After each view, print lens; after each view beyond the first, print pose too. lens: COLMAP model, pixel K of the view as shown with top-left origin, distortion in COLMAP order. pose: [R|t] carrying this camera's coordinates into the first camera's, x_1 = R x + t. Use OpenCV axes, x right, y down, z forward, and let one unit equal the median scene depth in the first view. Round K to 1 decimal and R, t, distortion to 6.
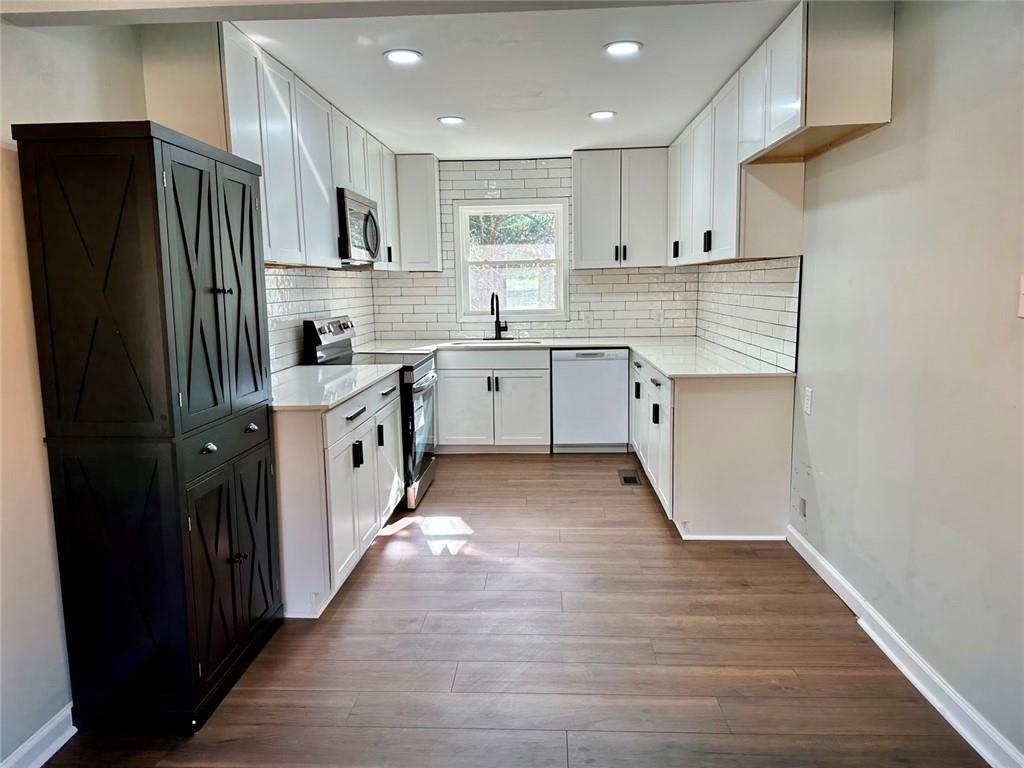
lens RADIAL K [[715.3, 0, 520.8], [0, 715.3, 382.7], [0, 0, 1]] dist [0.067174, -0.008206]
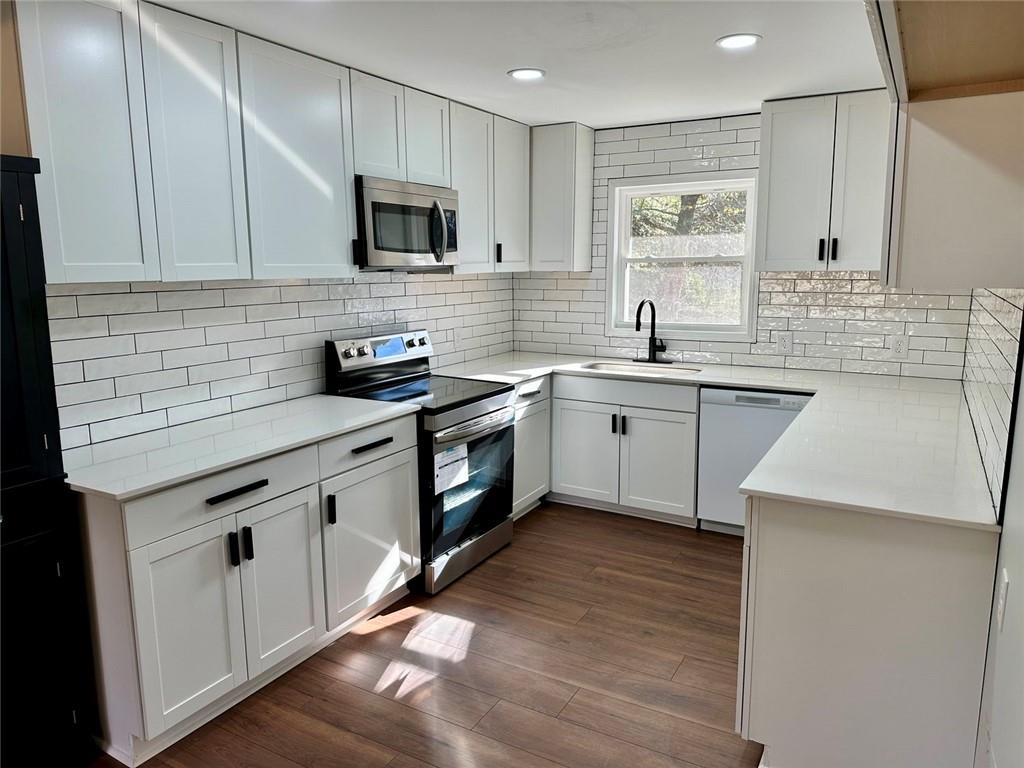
lens RADIAL K [[715.3, 0, 503.9], [0, 715.3, 371.9], [0, 0, 1]] dist [0.067174, -0.008206]
pose [[0.888226, 0.082791, -0.451885, 0.188533], [-0.074831, 0.996564, 0.035496, -0.070885], [0.453272, 0.002287, 0.891369, 0.273259]]
